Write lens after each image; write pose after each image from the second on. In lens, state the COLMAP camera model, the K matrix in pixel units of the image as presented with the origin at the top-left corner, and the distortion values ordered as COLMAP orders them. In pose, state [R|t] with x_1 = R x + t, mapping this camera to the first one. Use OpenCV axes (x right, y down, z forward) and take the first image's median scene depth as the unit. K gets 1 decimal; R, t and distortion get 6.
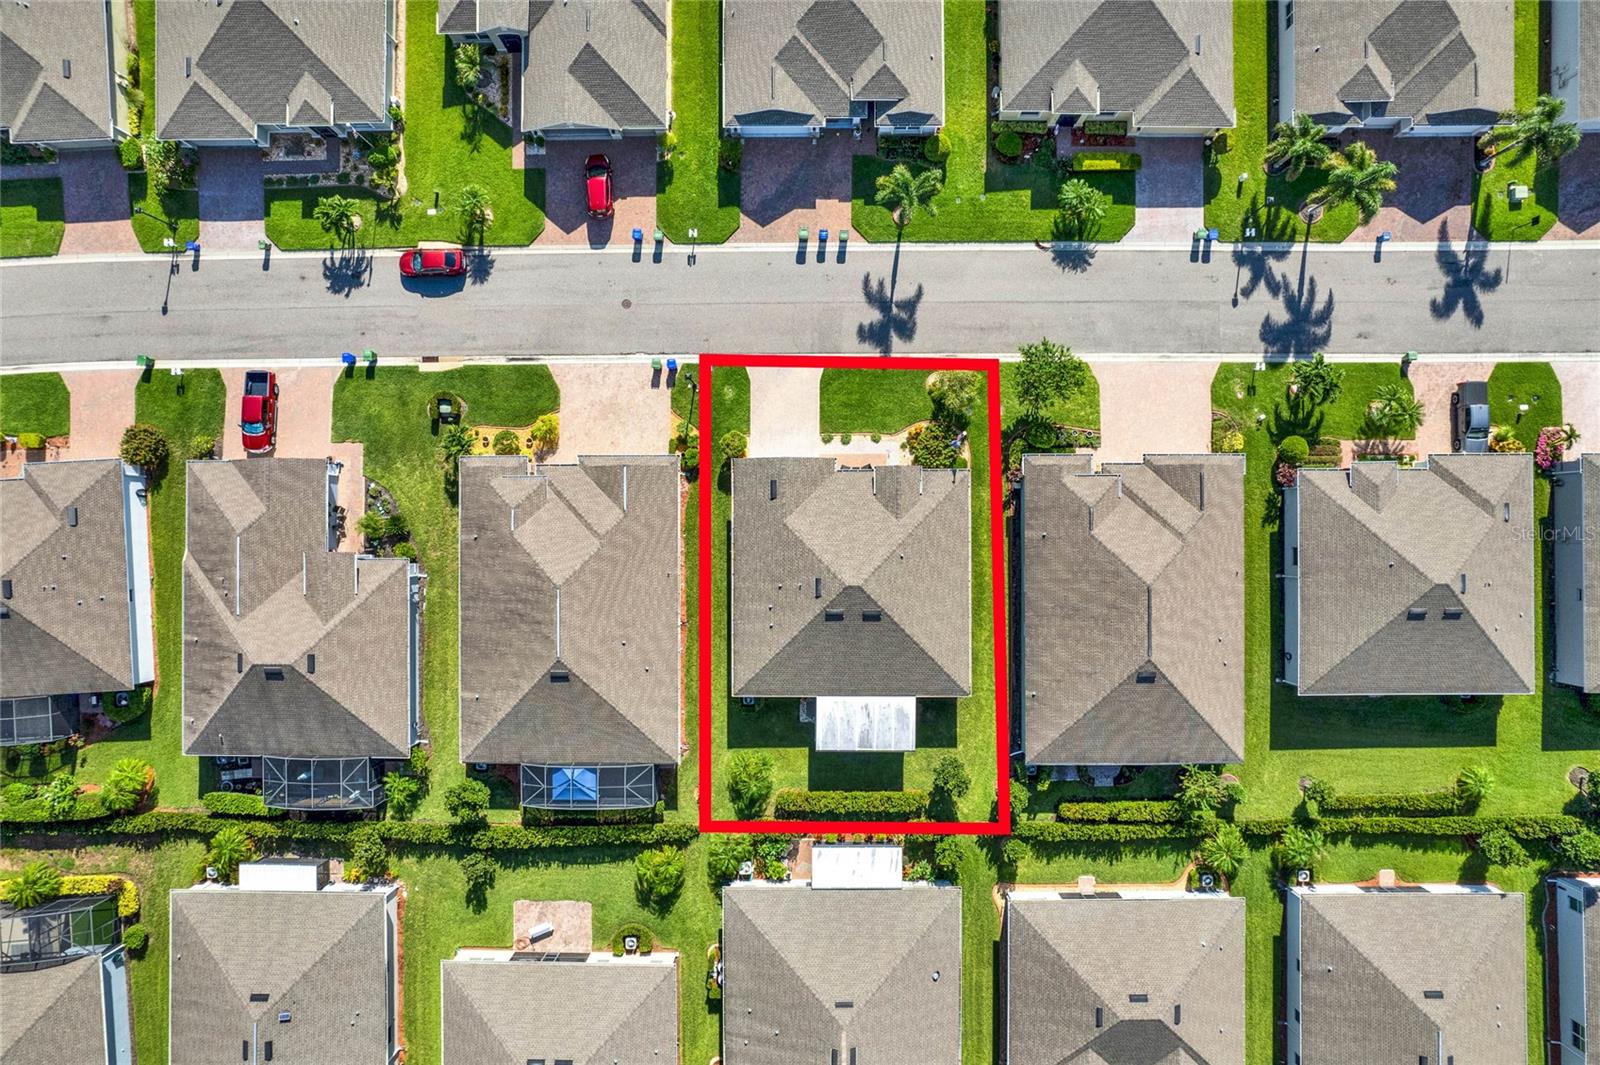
lens RADIAL K [[1039.1, 0, 811.4], [0, 1039.1, 531.8], [0, 0, 1]] dist [-0.071454, 0.065635]
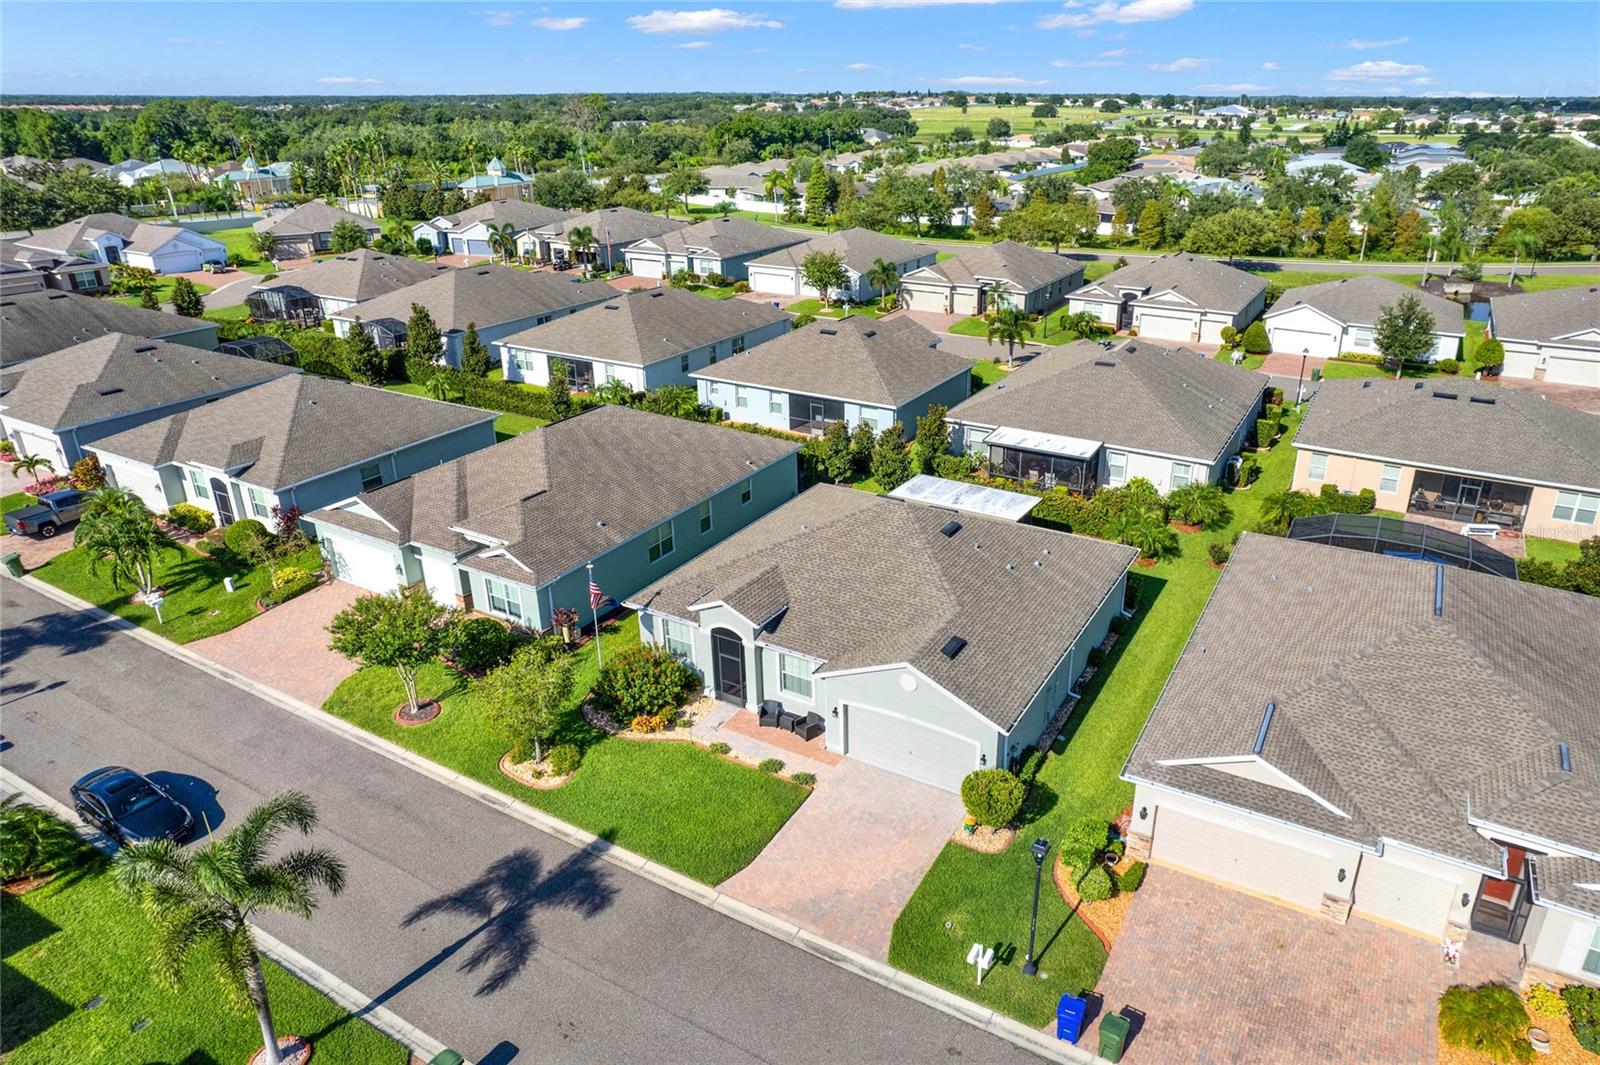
lens RADIAL K [[1039.1, 0, 811.4], [0, 1039.1, 531.8], [0, 0, 1]] dist [-0.071454, 0.065635]
pose [[-0.859142, -0.191013, 0.474752, -0.190953], [0.511687, -0.333763, 0.791694, -0.424840], [0.007231, 0.923101, 0.384489, 0.709327]]
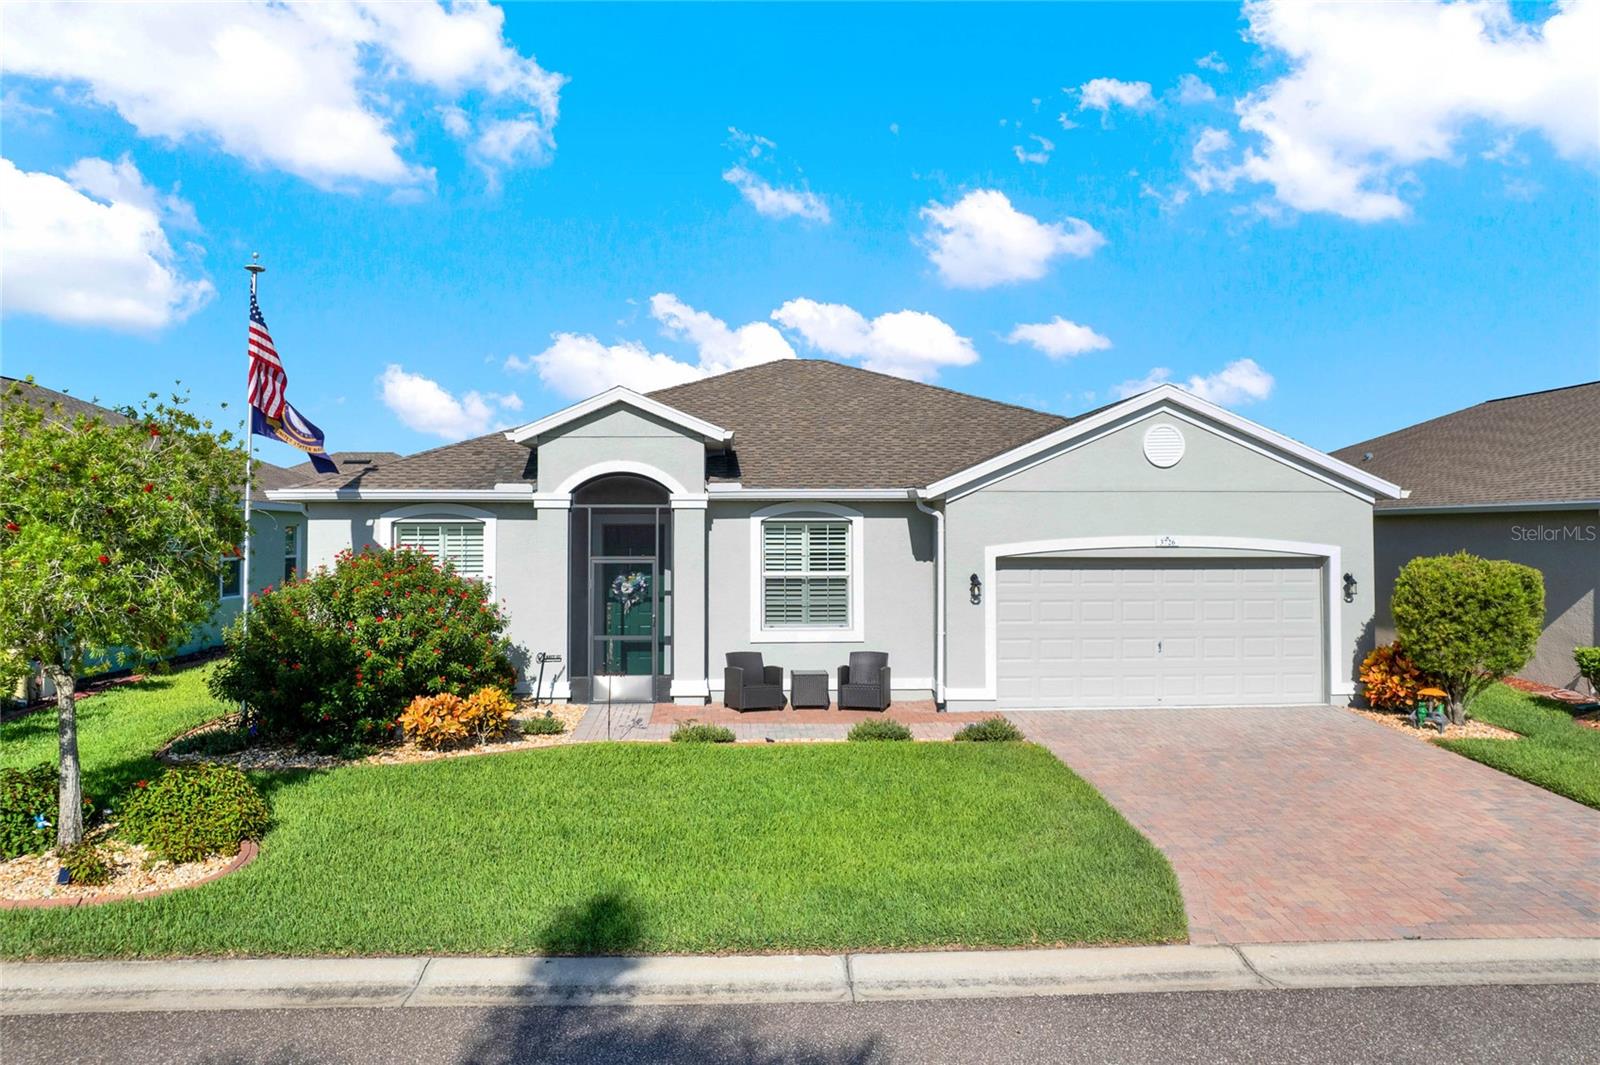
lens RADIAL K [[1039.1, 0, 811.4], [0, 1039.1, 531.8], [0, 0, 1]] dist [-0.071454, 0.065635]
pose [[-0.998442, 0.009823, -0.054923, 0.054618], [-0.054541, 0.035573, 0.997878, -0.256339], [0.011756, 0.999319, -0.034982, 0.970145]]
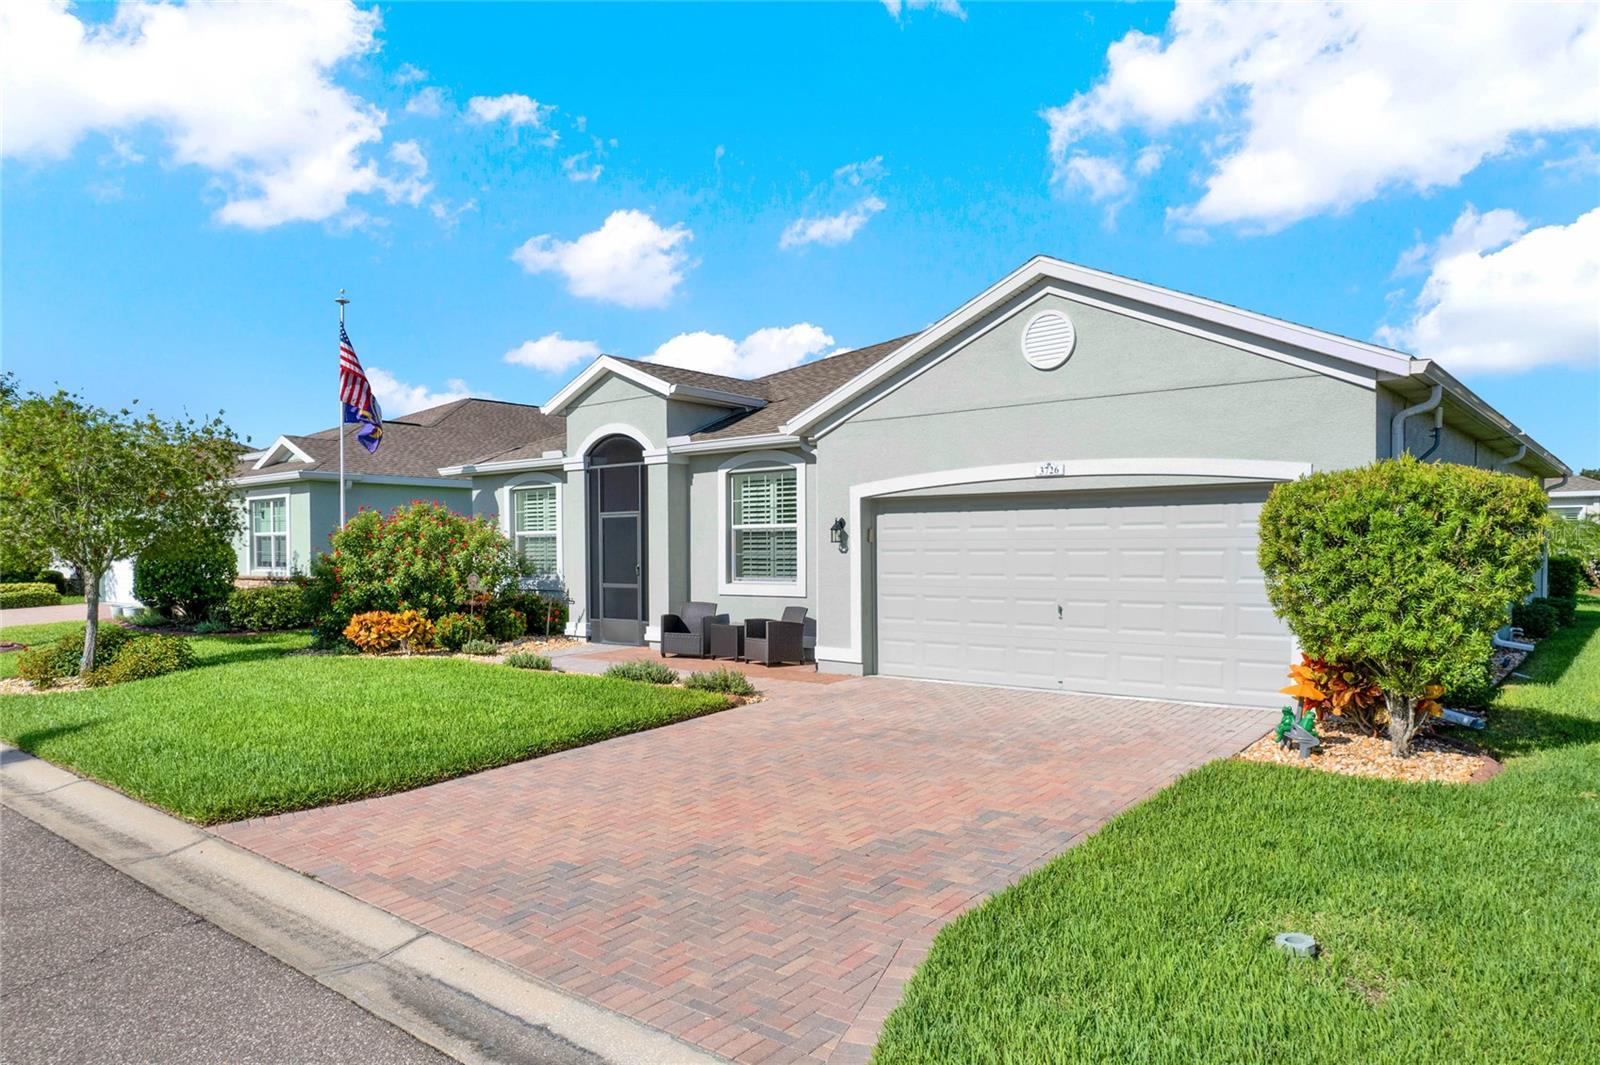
lens RADIAL K [[1047.4, 0, 806.3], [0, 1047.4, 566.2], [0, 0, 1]] dist [-0.029367, 0.002849]
pose [[-0.769684, 0.004473, 0.638410, -0.093157], [0.638400, 0.014320, 0.769572, -0.199740], [-0.005699, 0.999887, -0.013877, 0.982067]]
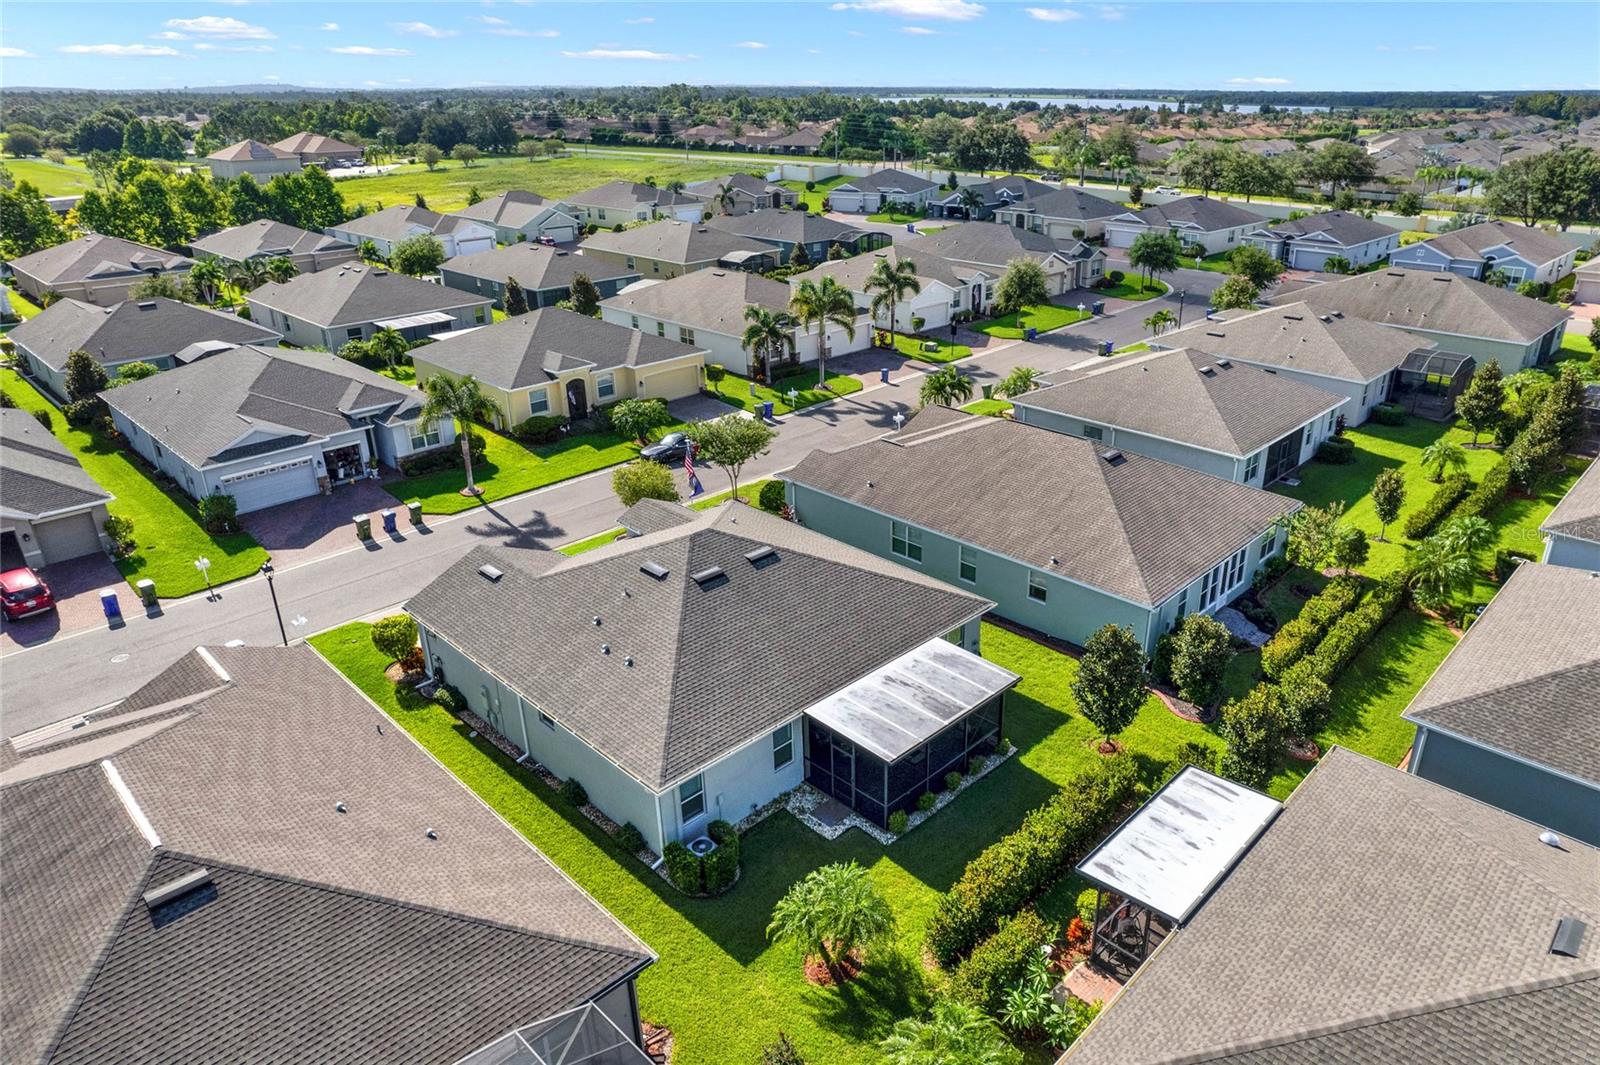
lens RADIAL K [[1039.1, 0, 811.4], [0, 1039.1, 531.8], [0, 0, 1]] dist [-0.071454, 0.065635]
pose [[0.705054, -0.285399, 0.649189, -0.258838], [0.709080, 0.296913, -0.639568, 0.411009], [-0.010220, 0.911257, 0.411711, 0.694317]]
